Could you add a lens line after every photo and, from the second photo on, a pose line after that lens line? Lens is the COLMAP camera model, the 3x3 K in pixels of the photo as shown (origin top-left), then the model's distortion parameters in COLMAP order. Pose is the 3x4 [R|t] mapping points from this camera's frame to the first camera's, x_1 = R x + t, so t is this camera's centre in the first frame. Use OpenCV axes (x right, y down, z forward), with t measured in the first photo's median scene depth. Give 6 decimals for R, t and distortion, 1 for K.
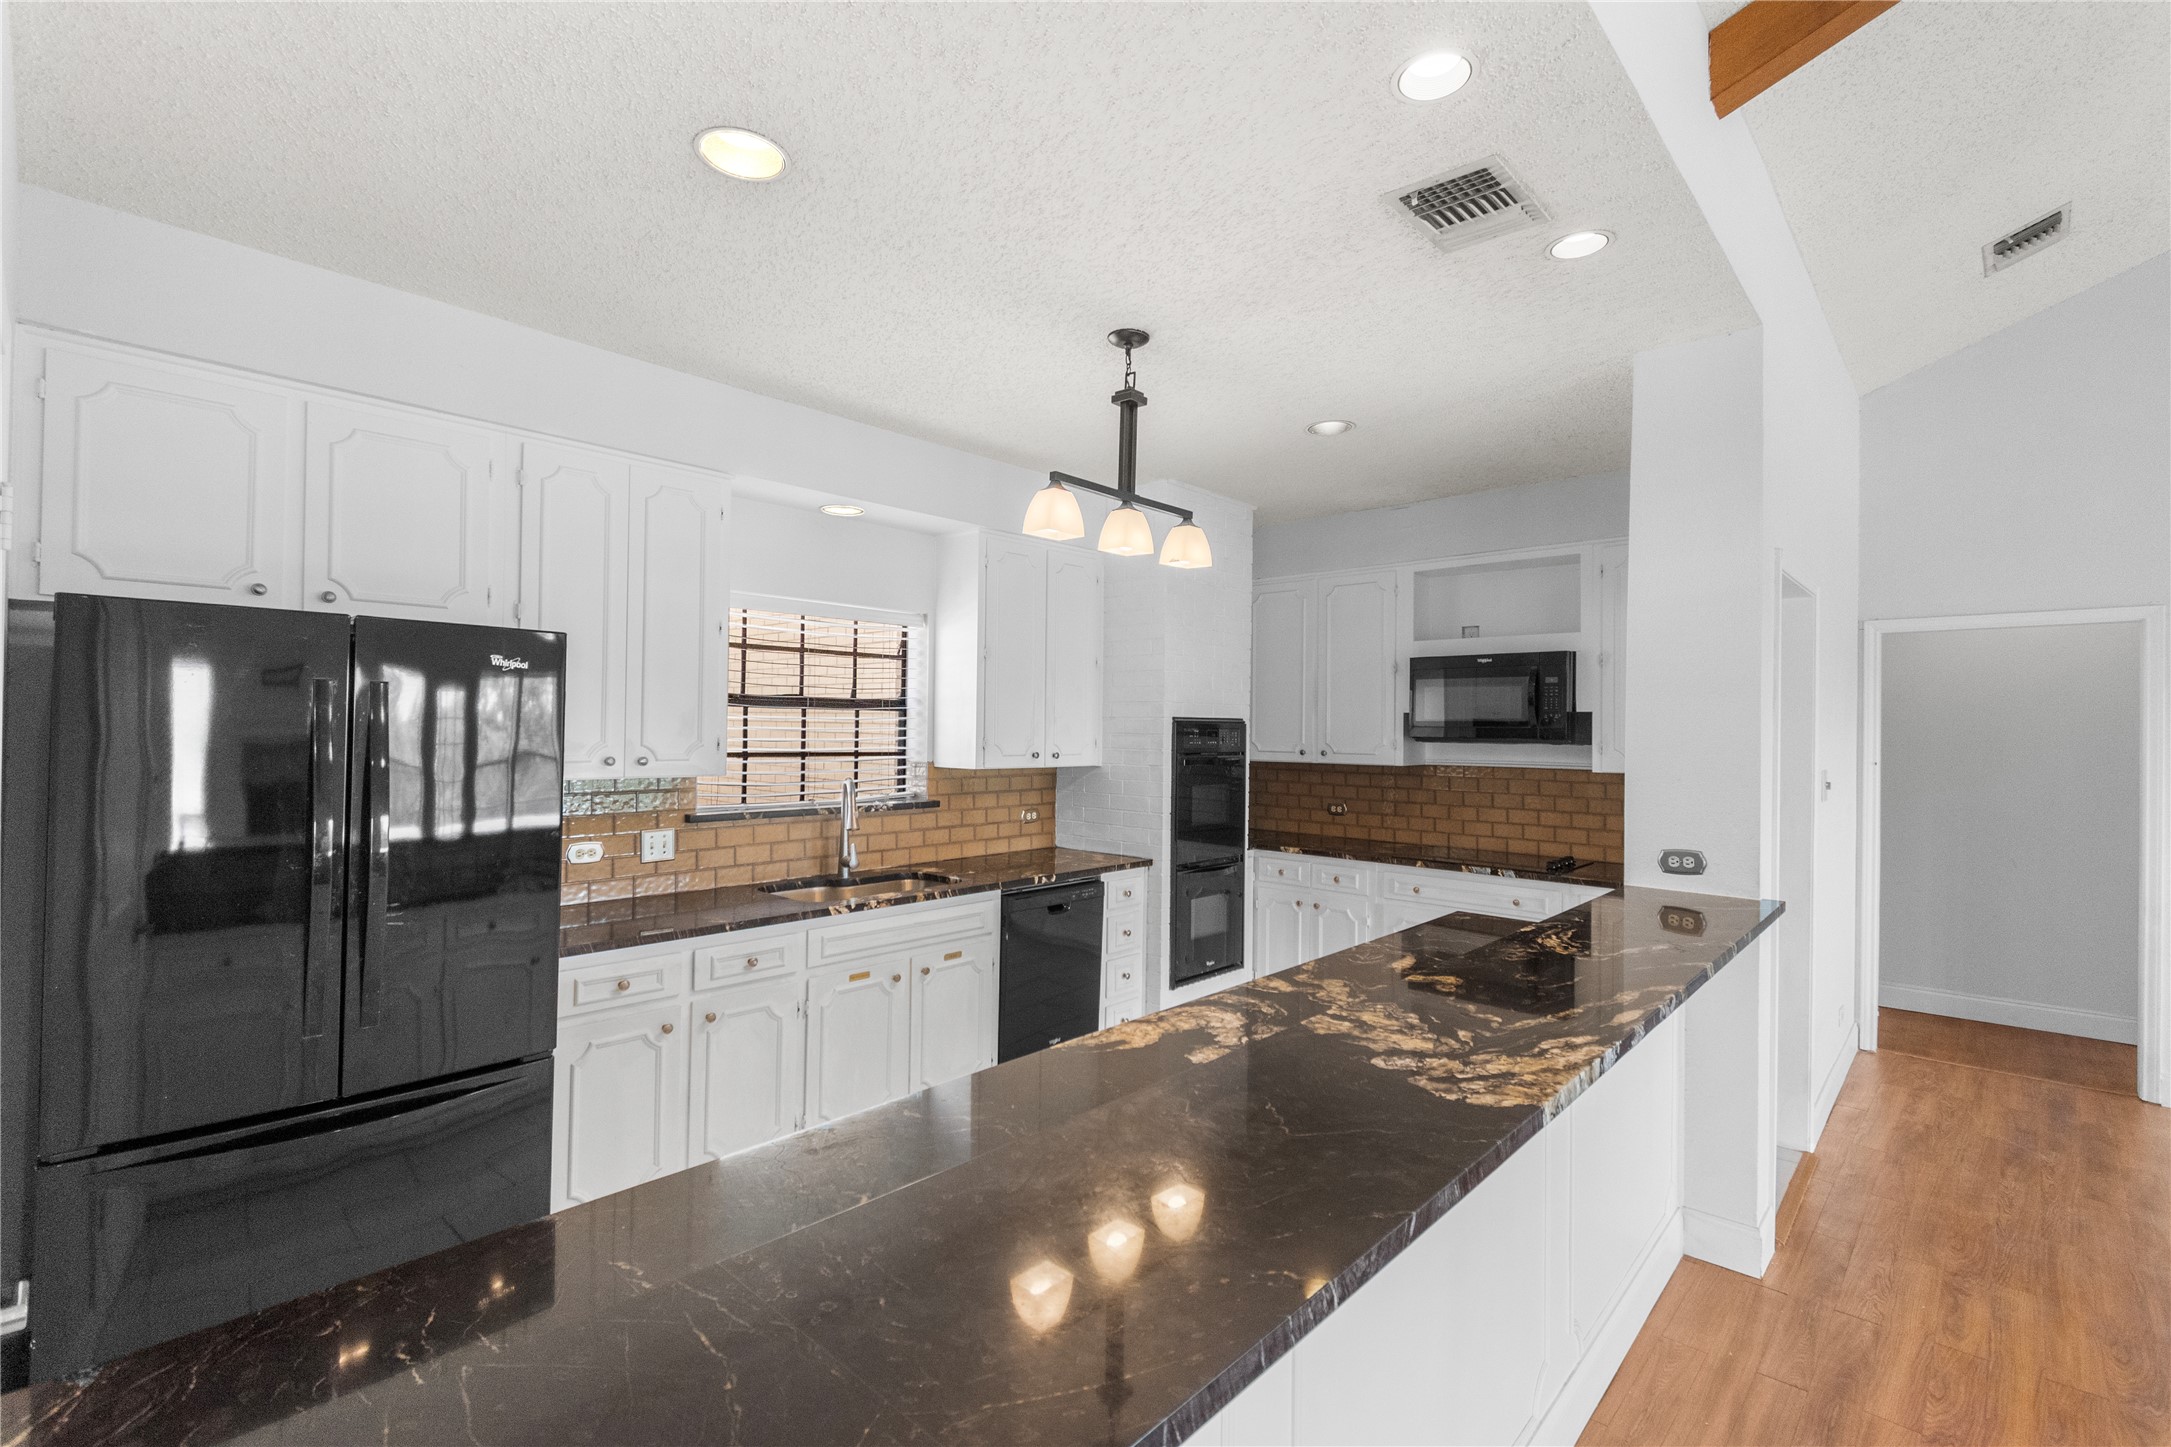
lens RADIAL K [[964.0, 0, 1087.3], [0, 964.0, 723.6], [0, 0, 1]] dist [0.003441, 0.000117]
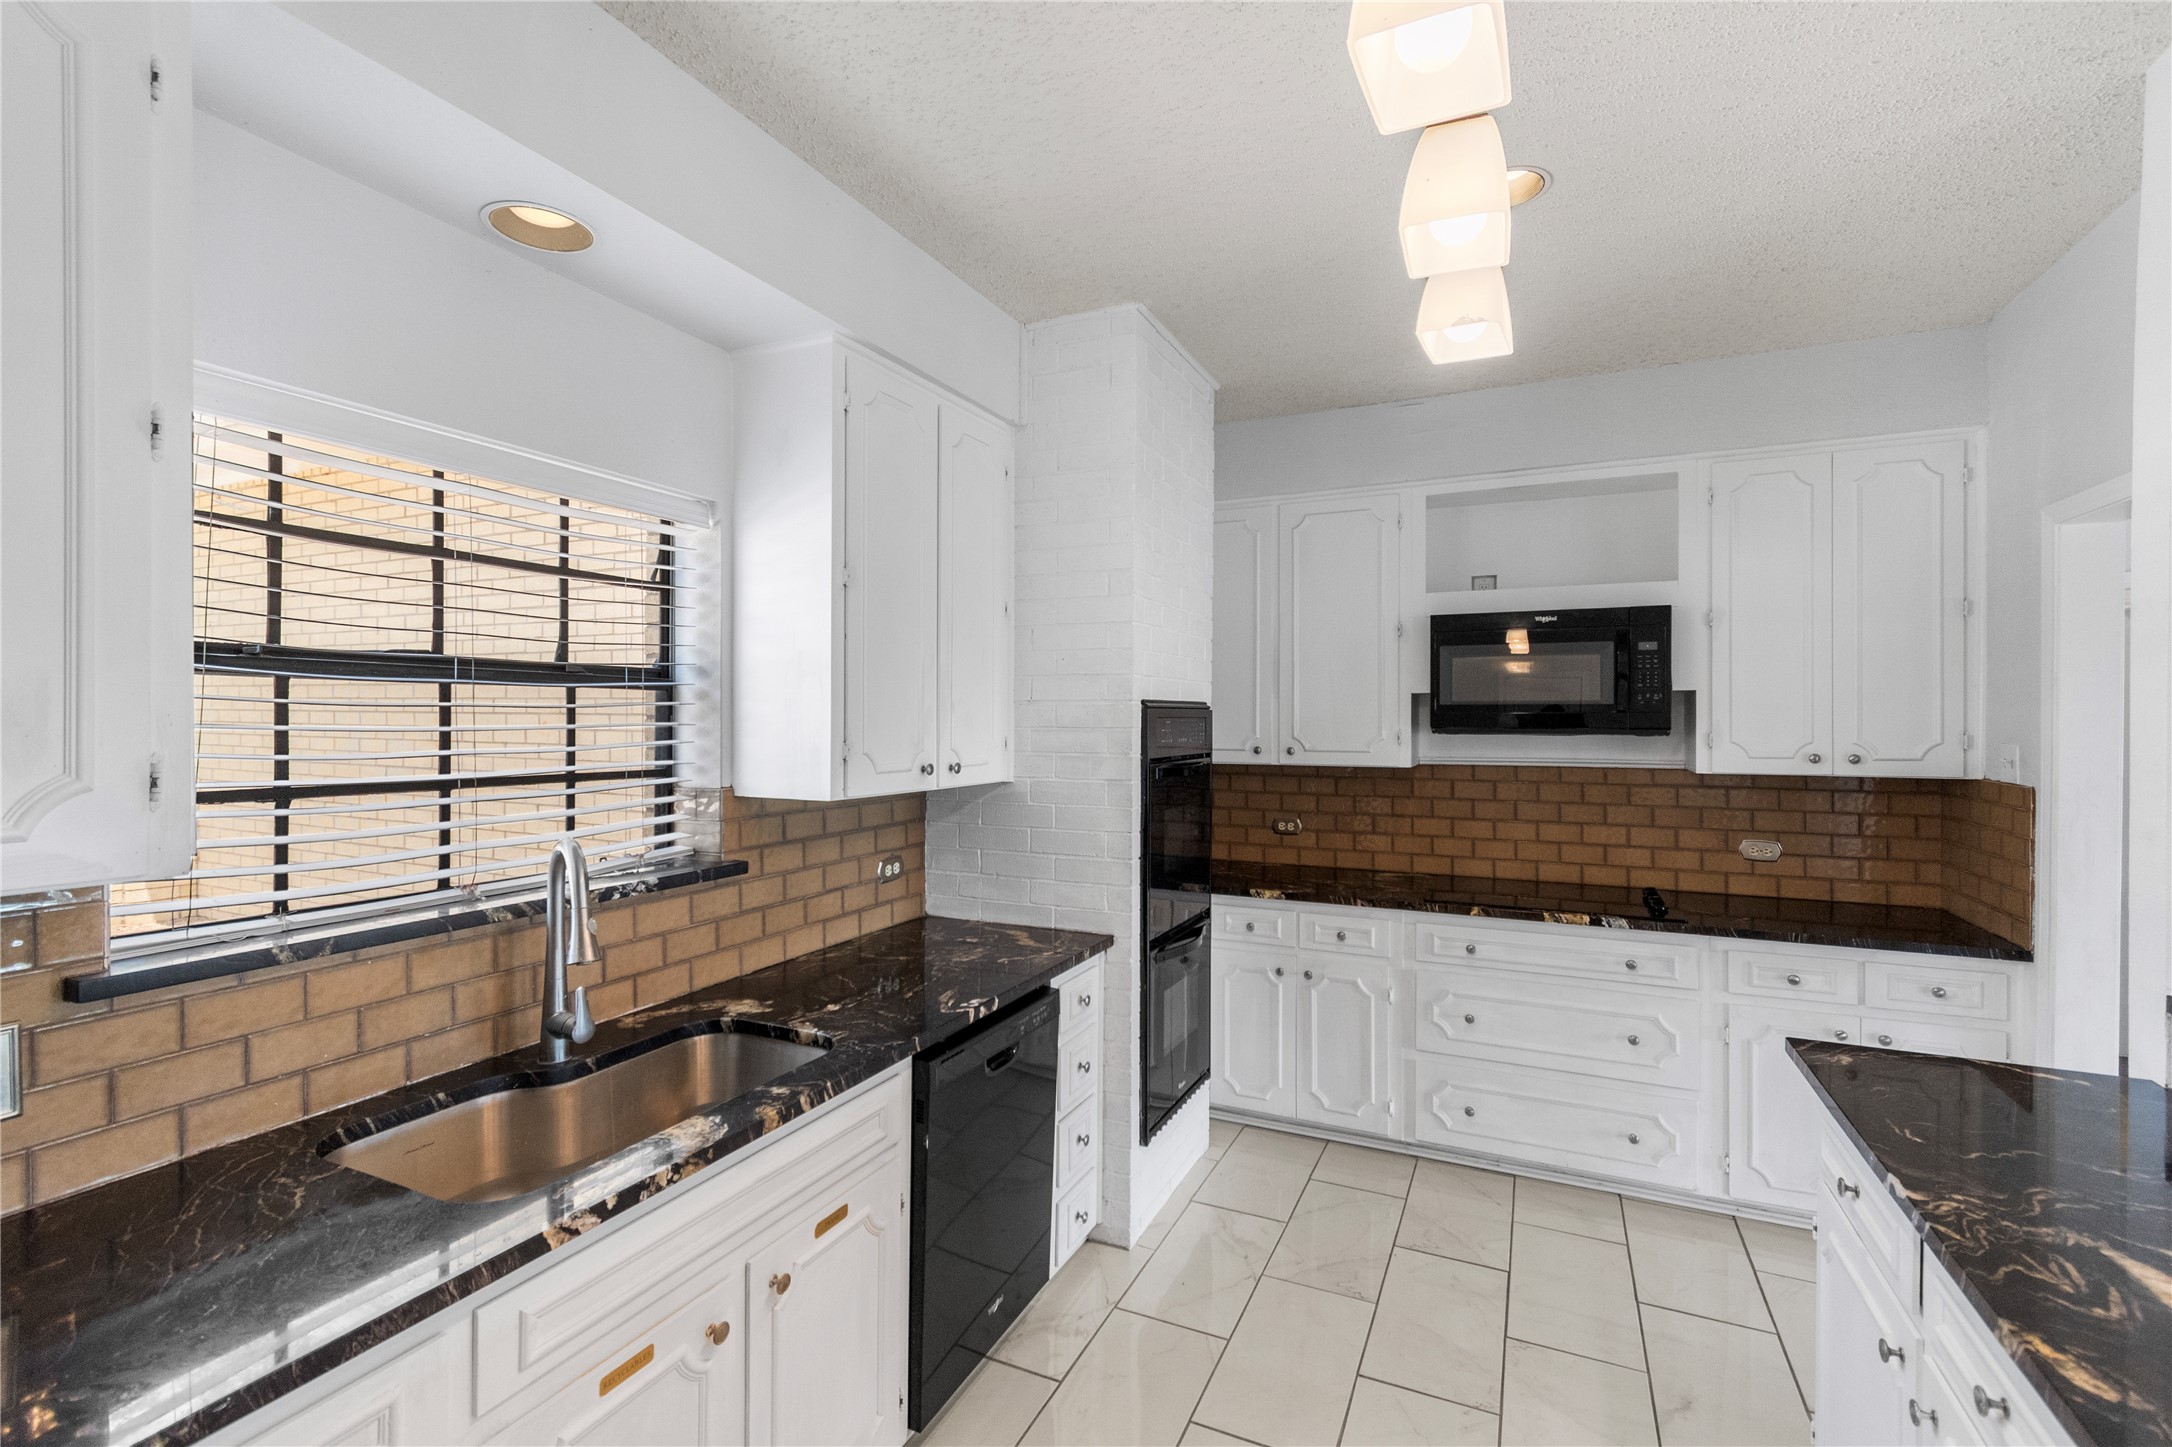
lens RADIAL K [[964.5, 0, 1086.8], [0, 964.5, 721.9], [0, 0, 1]] dist [0.003441, 0.000117]
pose [[0.951389, -0.010095, 0.307827, -0.137197], [0.006342, 0.999893, 0.013190, -0.001094], [-0.307927, -0.010597, 0.951351, 0.445134]]
